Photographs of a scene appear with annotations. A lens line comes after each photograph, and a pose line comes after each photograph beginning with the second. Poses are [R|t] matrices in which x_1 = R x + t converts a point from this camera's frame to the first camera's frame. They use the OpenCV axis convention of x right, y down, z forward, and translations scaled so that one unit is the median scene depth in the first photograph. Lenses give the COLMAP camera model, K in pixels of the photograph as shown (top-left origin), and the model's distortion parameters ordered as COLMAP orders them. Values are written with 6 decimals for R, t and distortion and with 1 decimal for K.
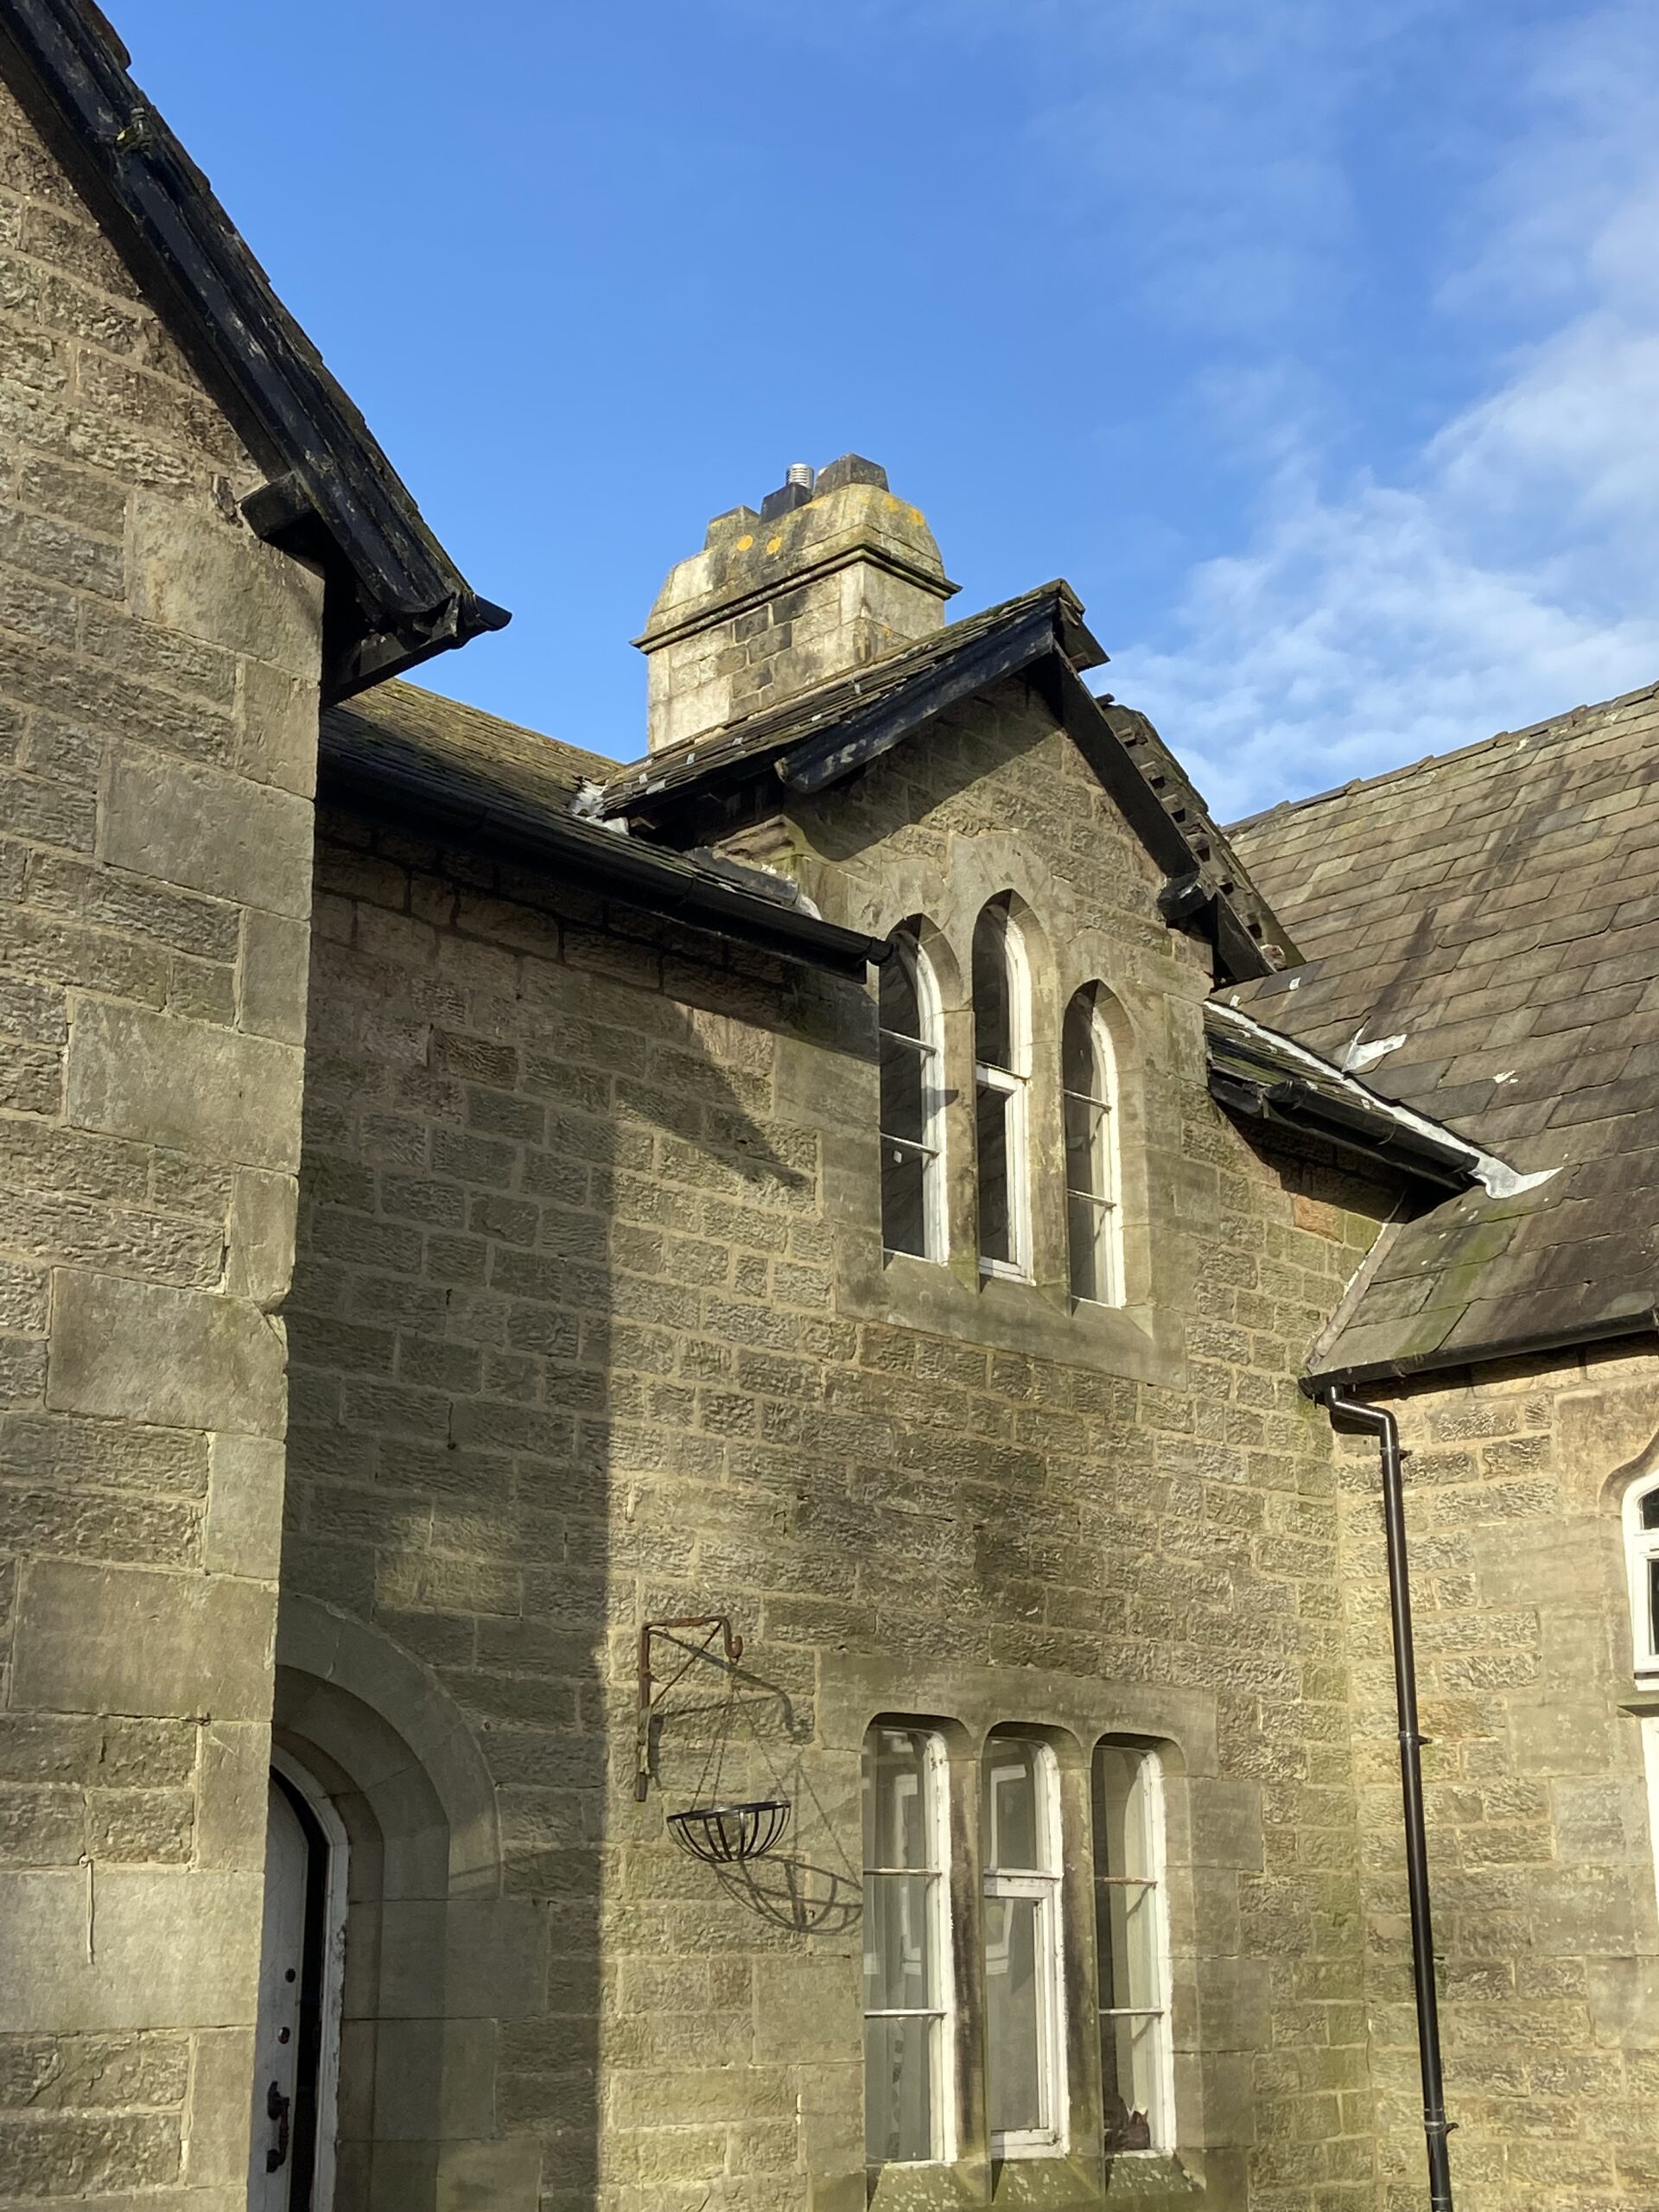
lens RADIAL K [[2880.6, 0, 829.9], [0, 2880.6, 1098.8], [0, 0, 1]] dist [0.077531, 0.000000]
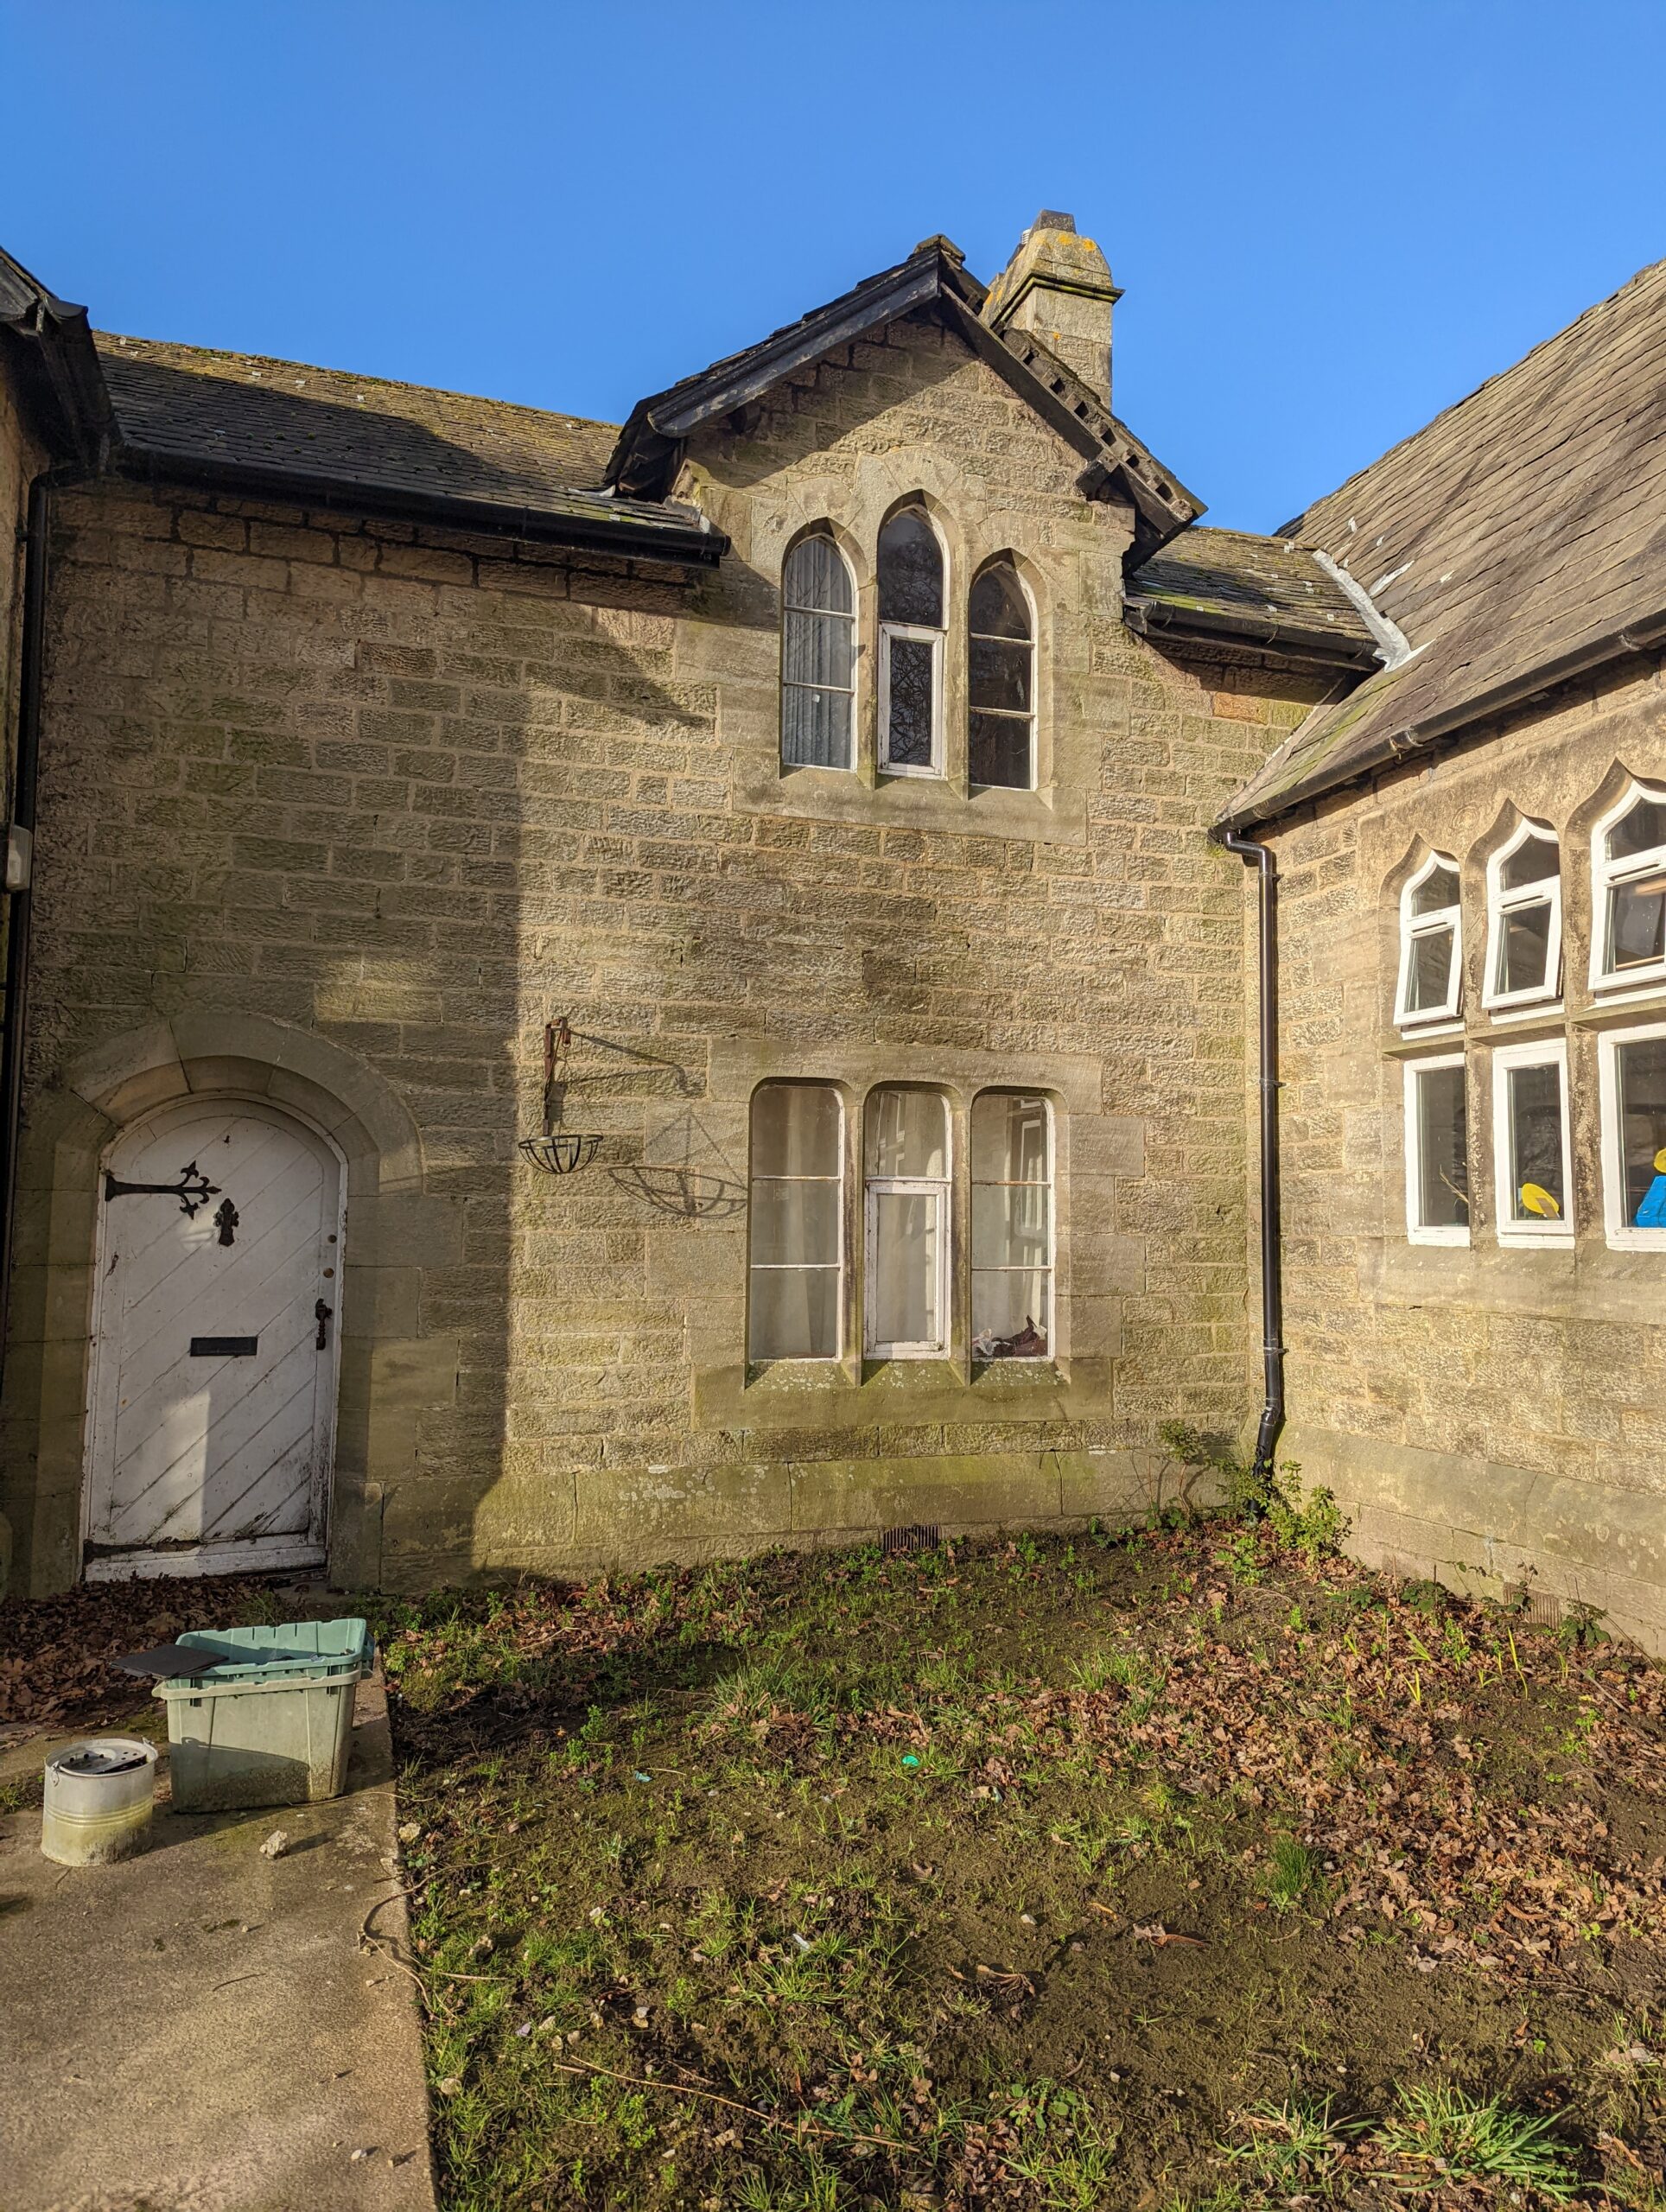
lens RADIAL K [[1539.6, 0, 867.8], [0, 1539.6, 1088.8], [0, 0, 1]] dist [0.078047, -0.068606]
pose [[0.891029, -0.028372, -0.453059, 0.406364], [0.118711, 0.977878, 0.172230, 0.083891], [0.438150, -0.207245, 0.874685, 0.311721]]
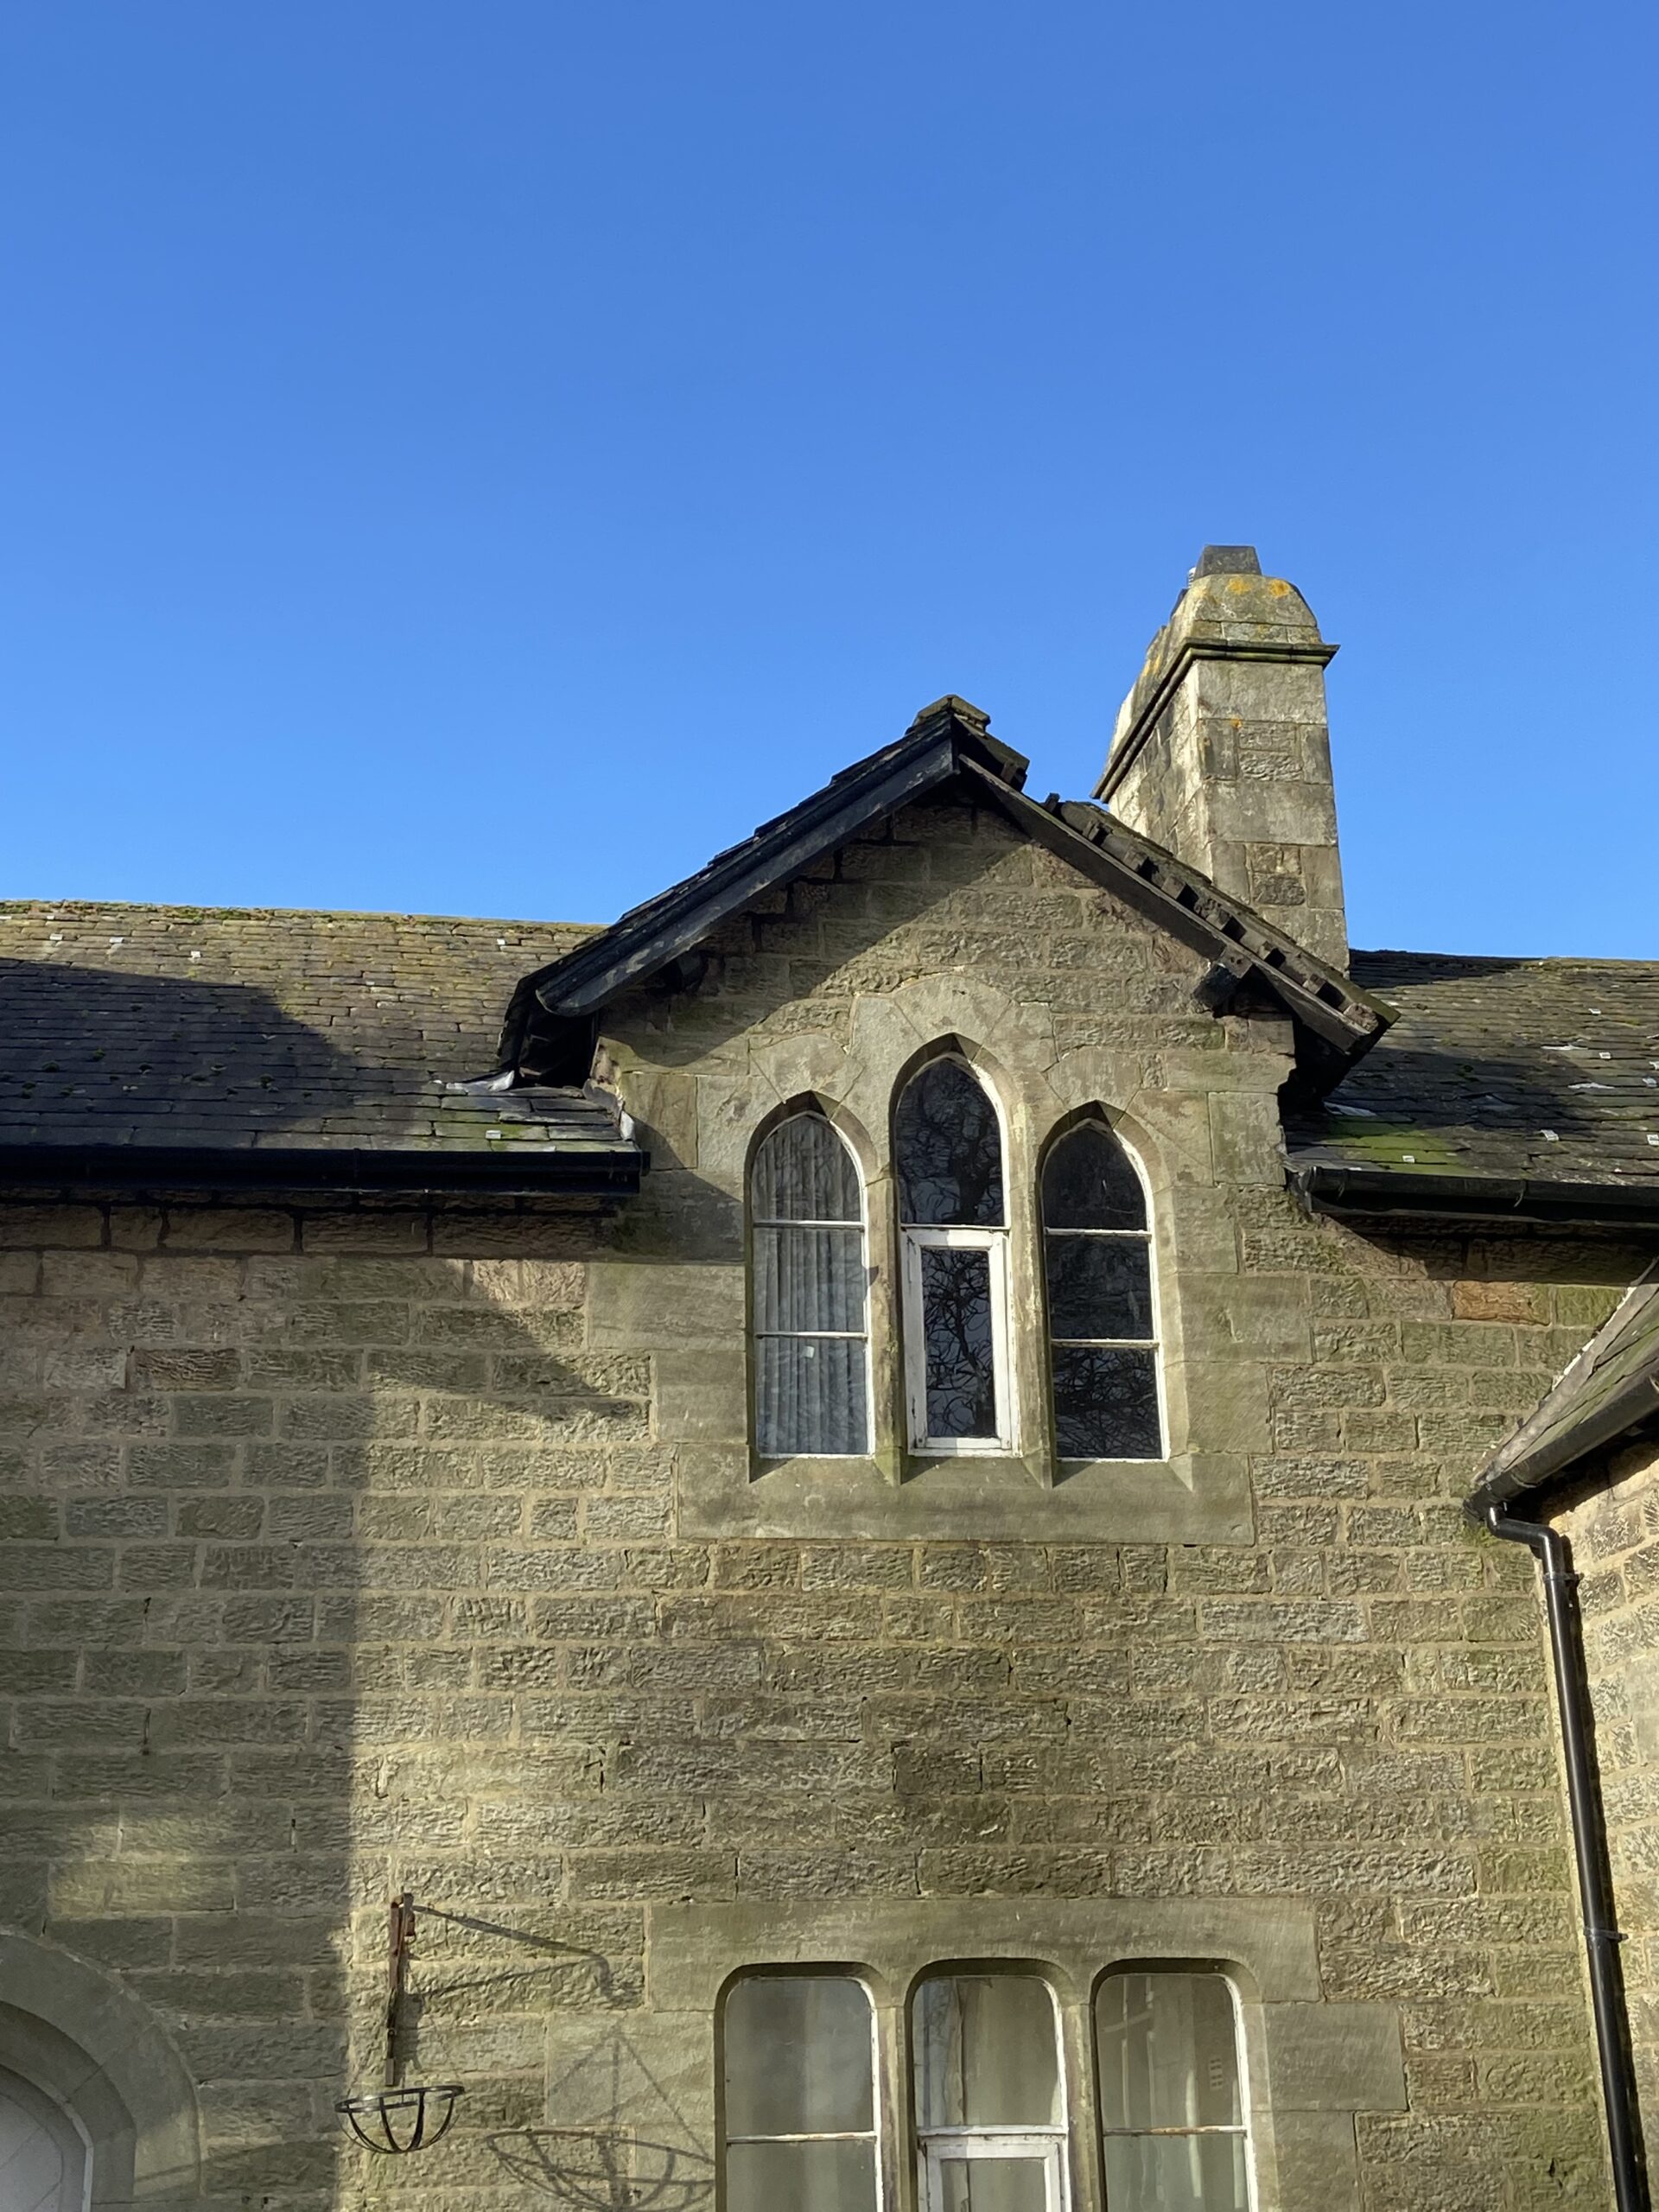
lens RADIAL K [[2880.6, 0, 821.2], [0, 2880.6, 1066.2], [0, 0, 1]] dist [0.077531, 0.000000]
pose [[0.798521, -0.226881, -0.557575, 0.600622], [0.194074, 0.973826, -0.118318, 0.043228], [0.569825, -0.013732, 0.821652, 0.236566]]
